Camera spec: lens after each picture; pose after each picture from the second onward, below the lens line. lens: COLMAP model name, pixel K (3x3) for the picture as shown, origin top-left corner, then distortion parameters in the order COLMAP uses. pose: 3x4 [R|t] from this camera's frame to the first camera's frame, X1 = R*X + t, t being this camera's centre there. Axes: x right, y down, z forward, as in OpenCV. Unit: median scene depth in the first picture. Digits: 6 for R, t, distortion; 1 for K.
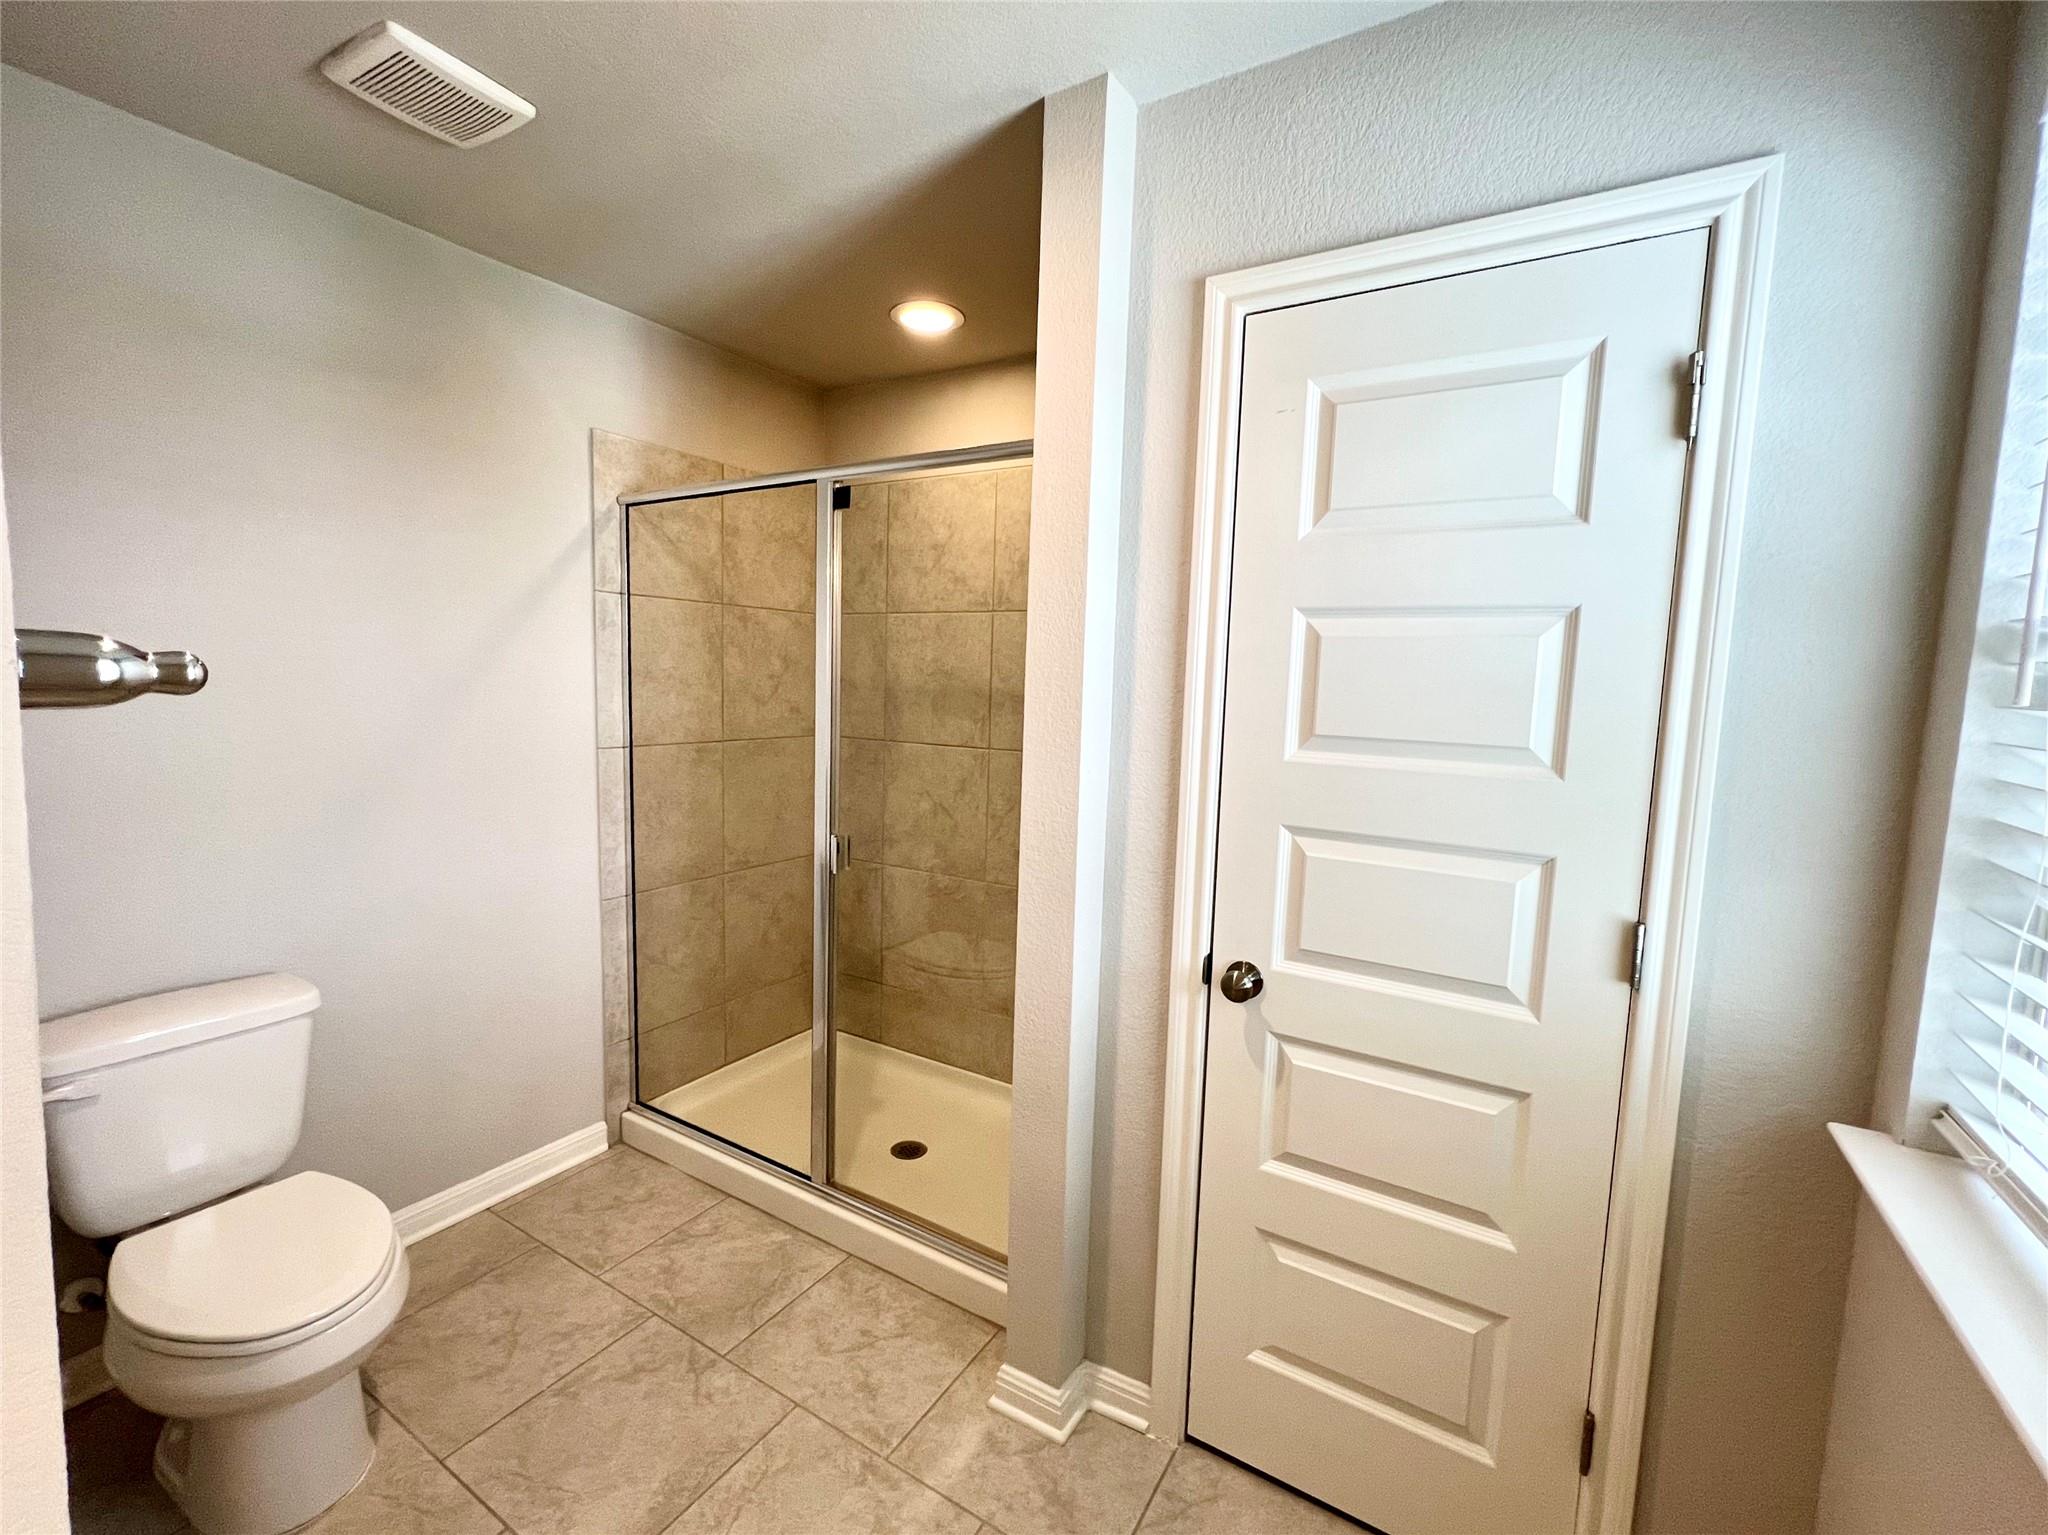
lens RADIAL K [[859.9, 0, 1020.2], [0, 859.9, 763.8], [0, 0, 1]] dist [-0.002218, -0.000047]
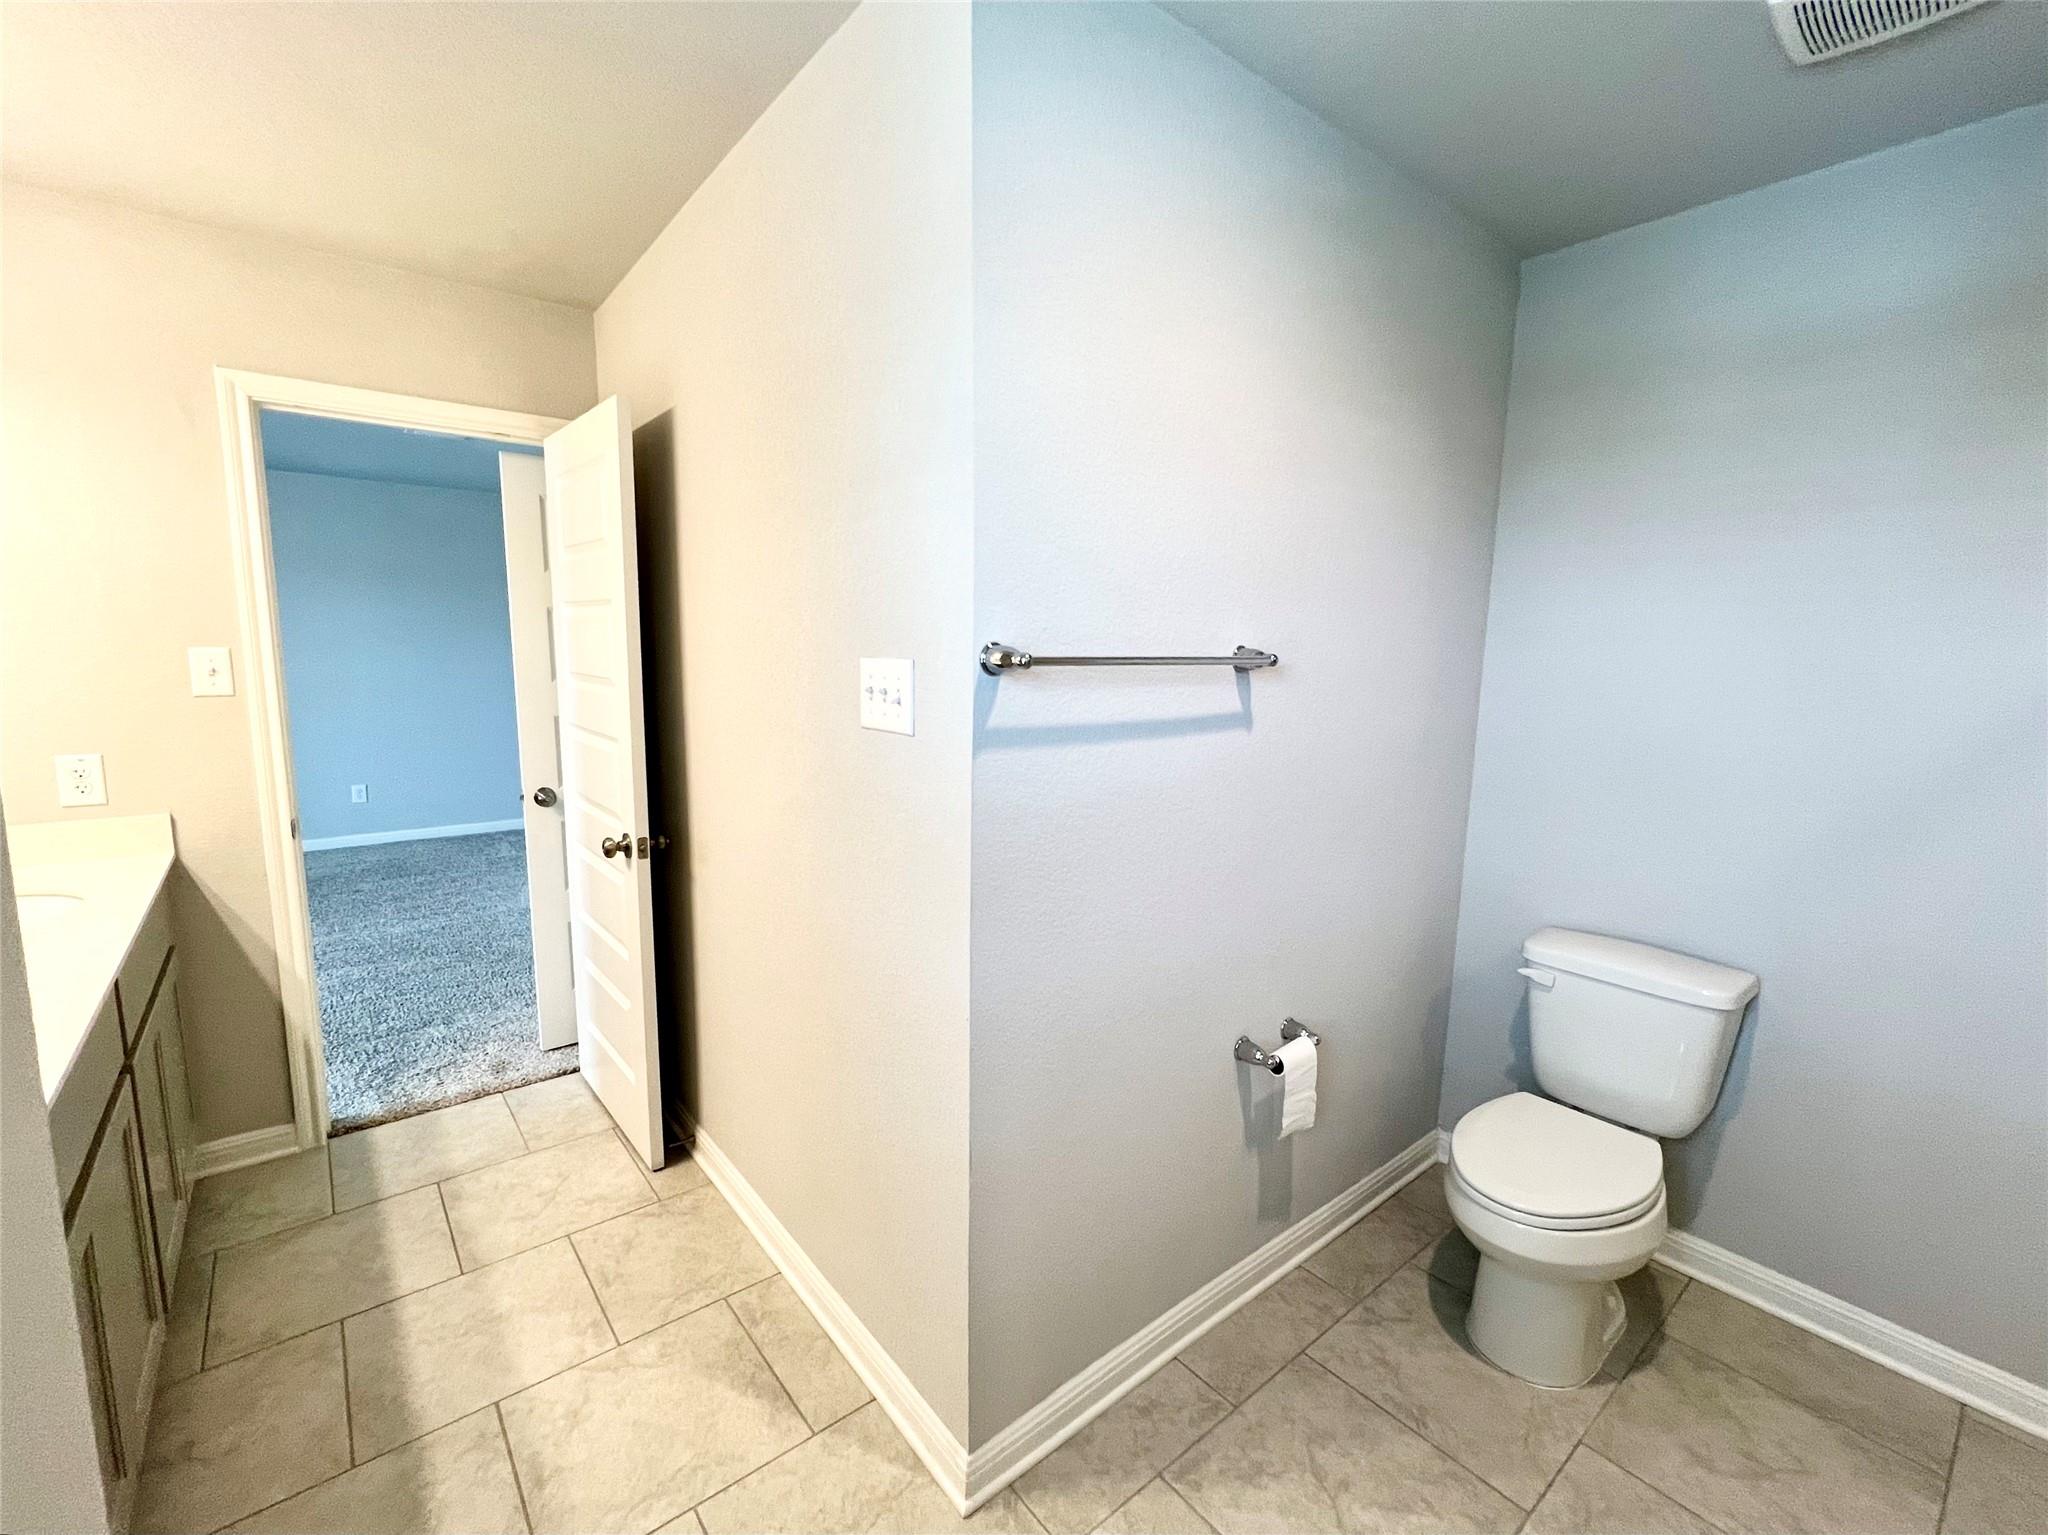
lens RADIAL K [[859.9, 0, 1020.2], [0, 859.9, 763.8], [0, 0, 1]] dist [-0.002218, -0.000047]
pose [[-0.315195, 0.096837, -0.944074, 0.395717], [-0.121470, 0.982482, 0.141331, -0.045795], [0.941221, 0.159223, -0.297910, 0.502789]]
